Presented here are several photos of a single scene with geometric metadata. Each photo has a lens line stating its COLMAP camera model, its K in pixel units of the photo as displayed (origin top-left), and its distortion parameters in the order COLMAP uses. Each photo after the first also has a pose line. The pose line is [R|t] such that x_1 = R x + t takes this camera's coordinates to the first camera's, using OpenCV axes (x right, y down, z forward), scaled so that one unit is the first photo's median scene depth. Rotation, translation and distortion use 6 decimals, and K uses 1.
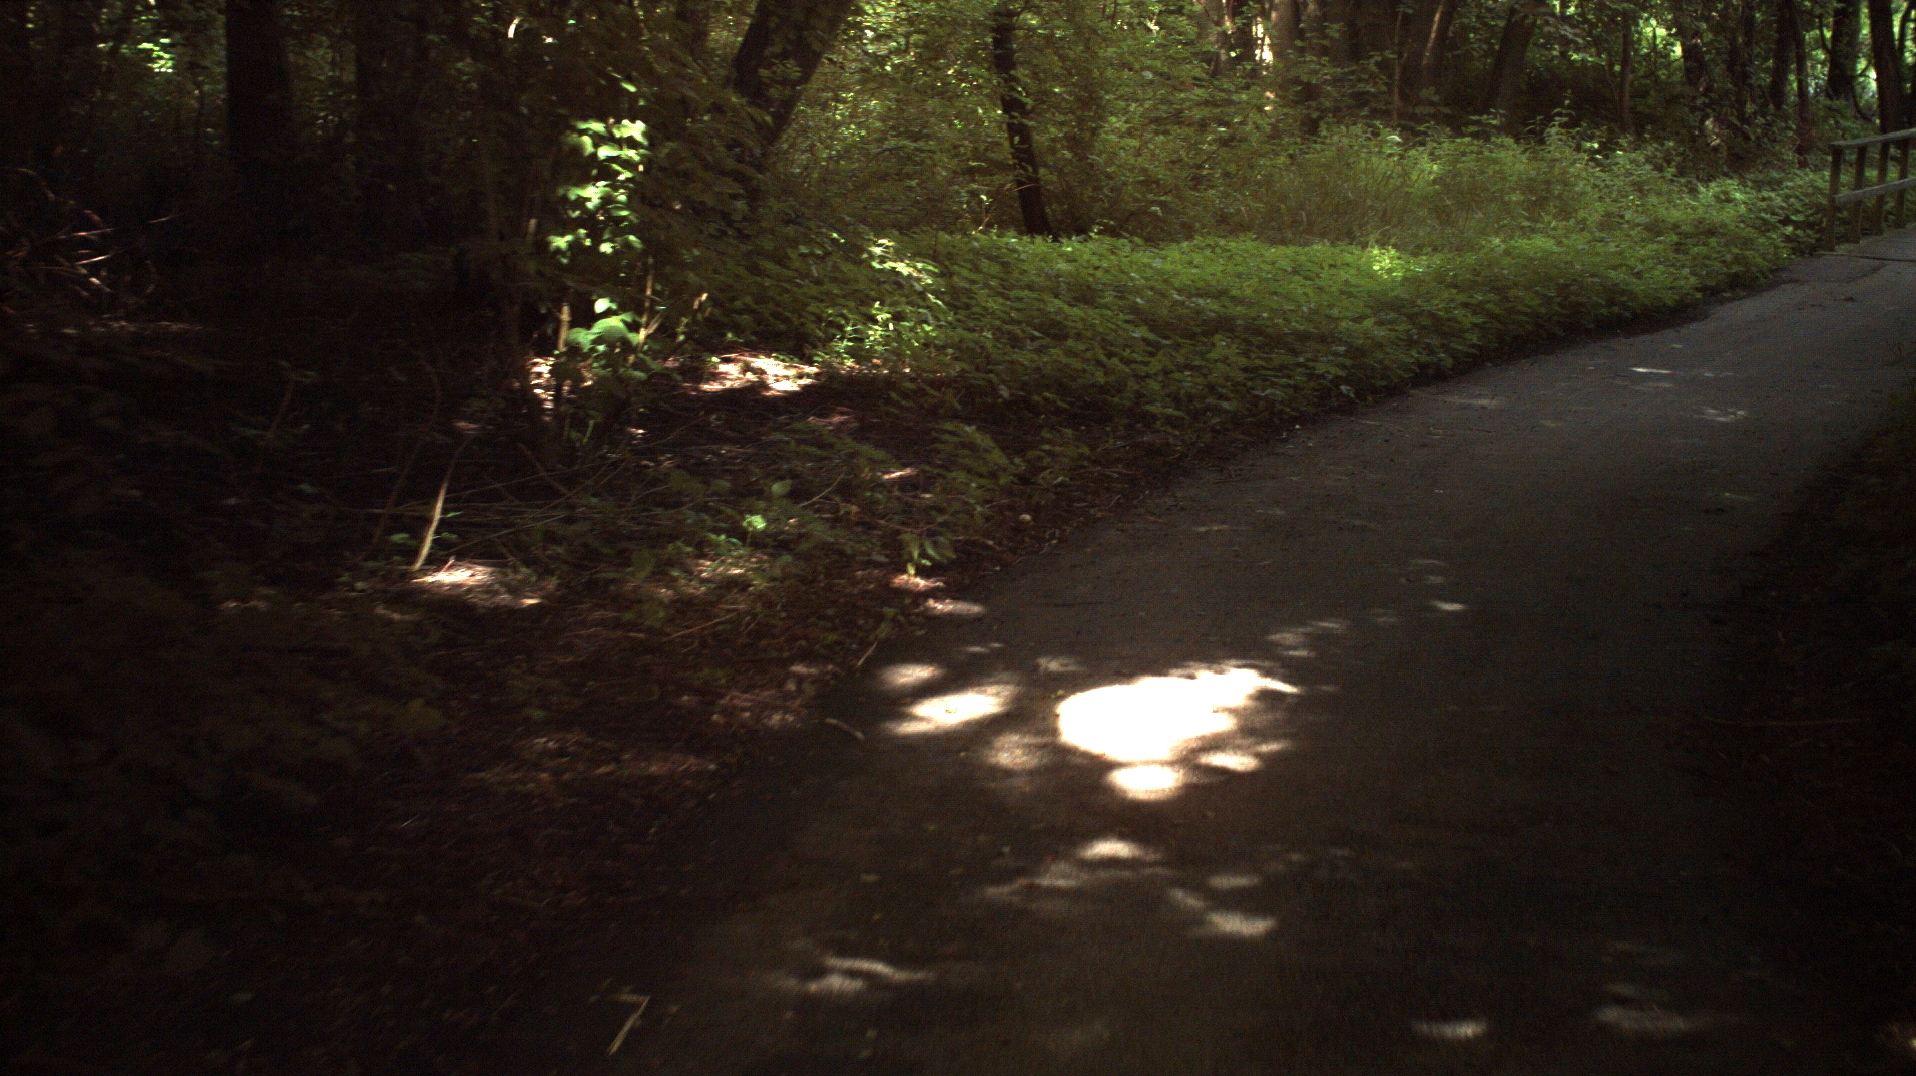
lens RADIAL K [[3400.6, 0, 966.0], [0, 3400.6, 544.3], [0, 0, 1]] dist [-0.262702, 0.000000]
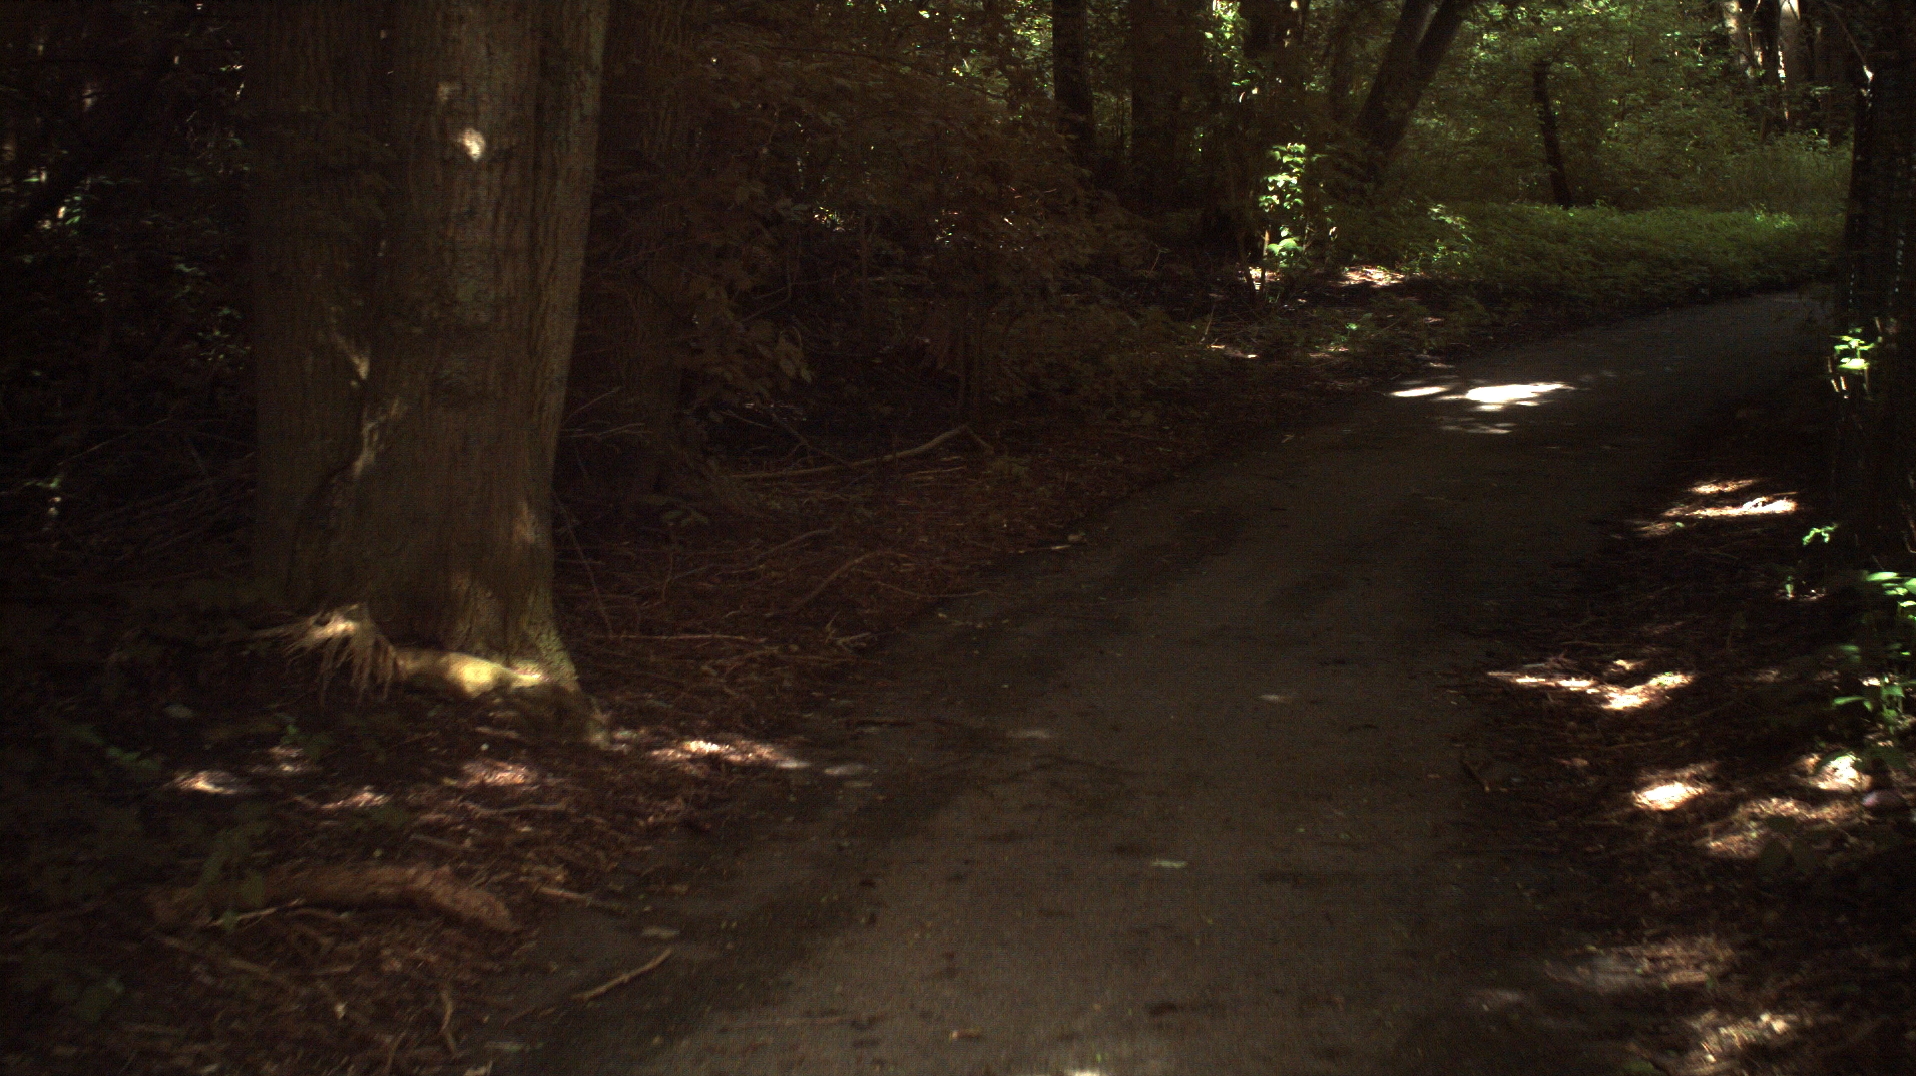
lens RADIAL K [[3400.6, 0, 977.5], [0, 3400.6, 529.3], [0, 0, 1]] dist [-0.262702, 0.000000]
pose [[0.980403, 0.014233, -0.196488, 0.083686], [-0.014171, 0.999898, 0.001720, 0.078066], [0.196493, 0.001099, 0.980505, -0.757440]]
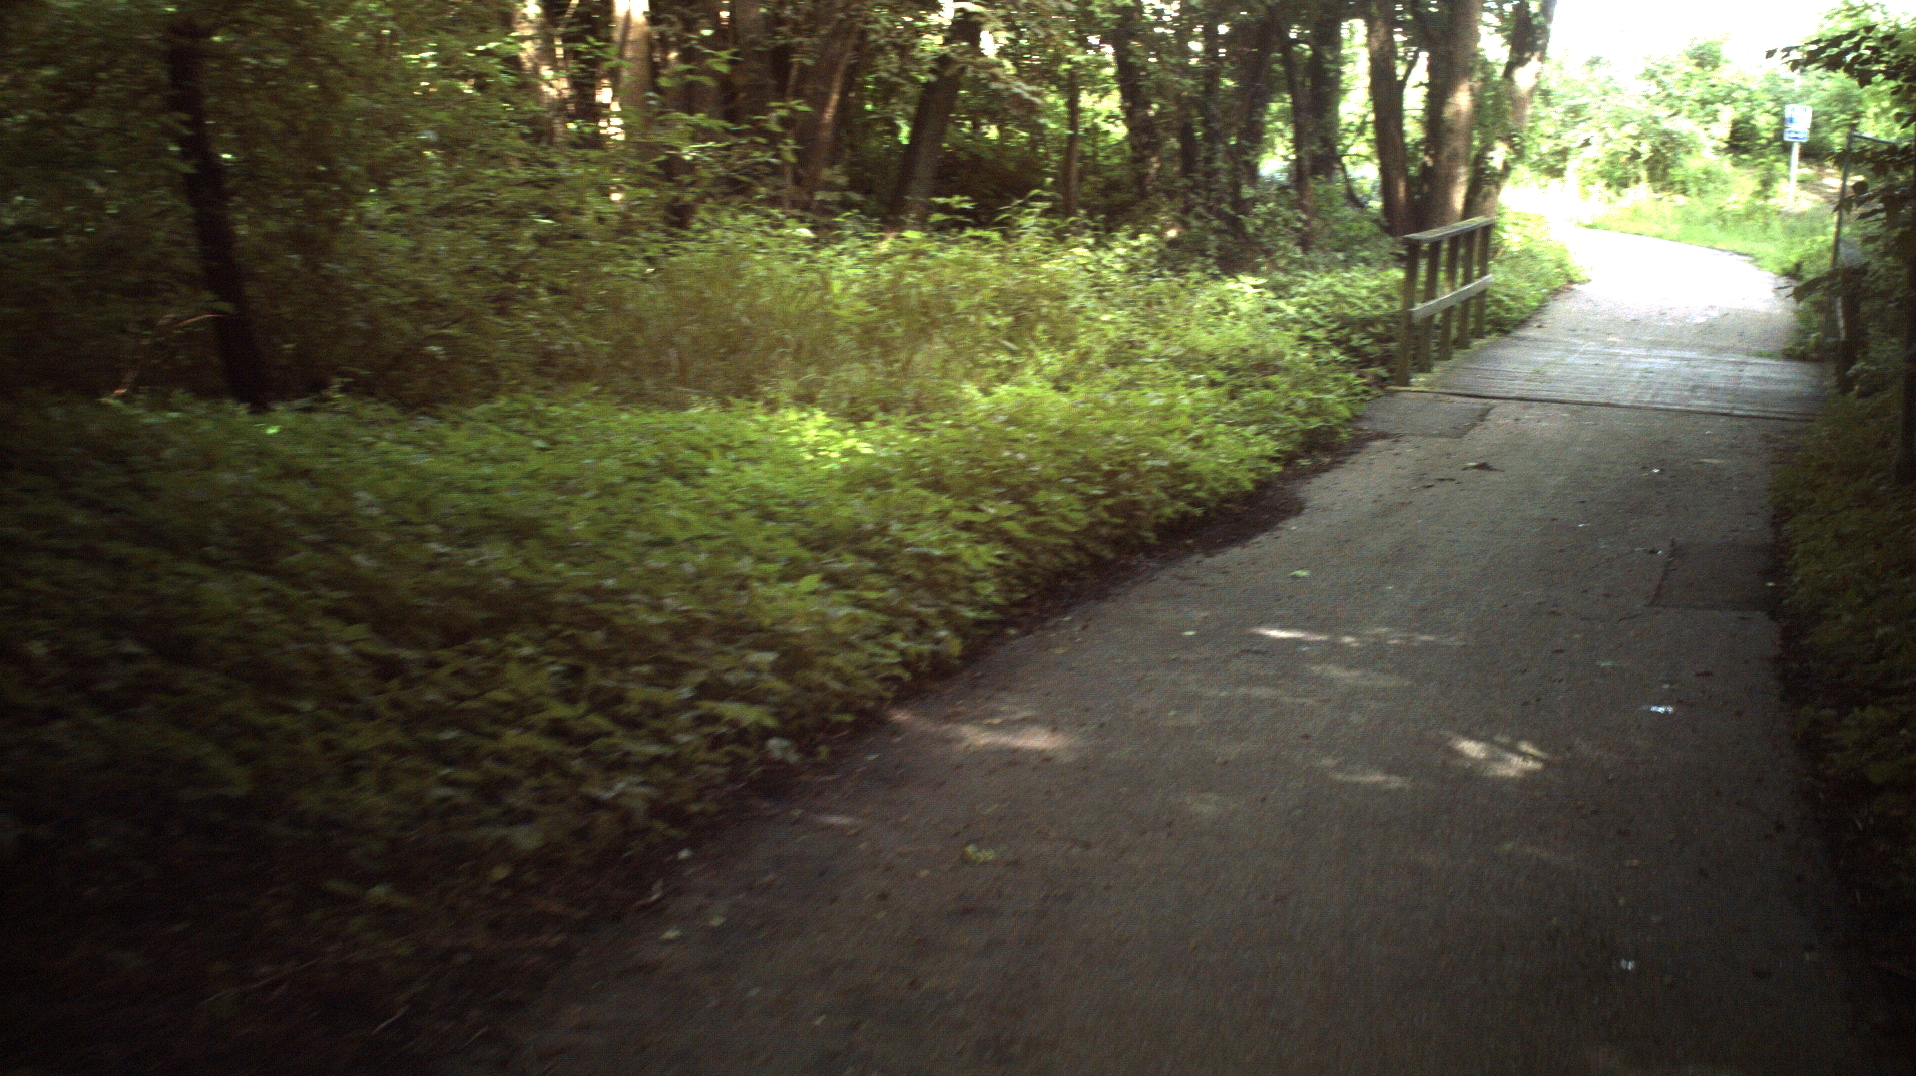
lens RADIAL K [[3400.6, 0, 963.3], [0, 3400.6, 542.4], [0, 0, 1]] dist [-0.262702, 0.000000]
pose [[0.982131, -0.012235, 0.187798, 0.045486], [0.017739, 0.999460, -0.027659, -0.059379], [-0.187359, 0.030496, 0.981818, 0.500218]]
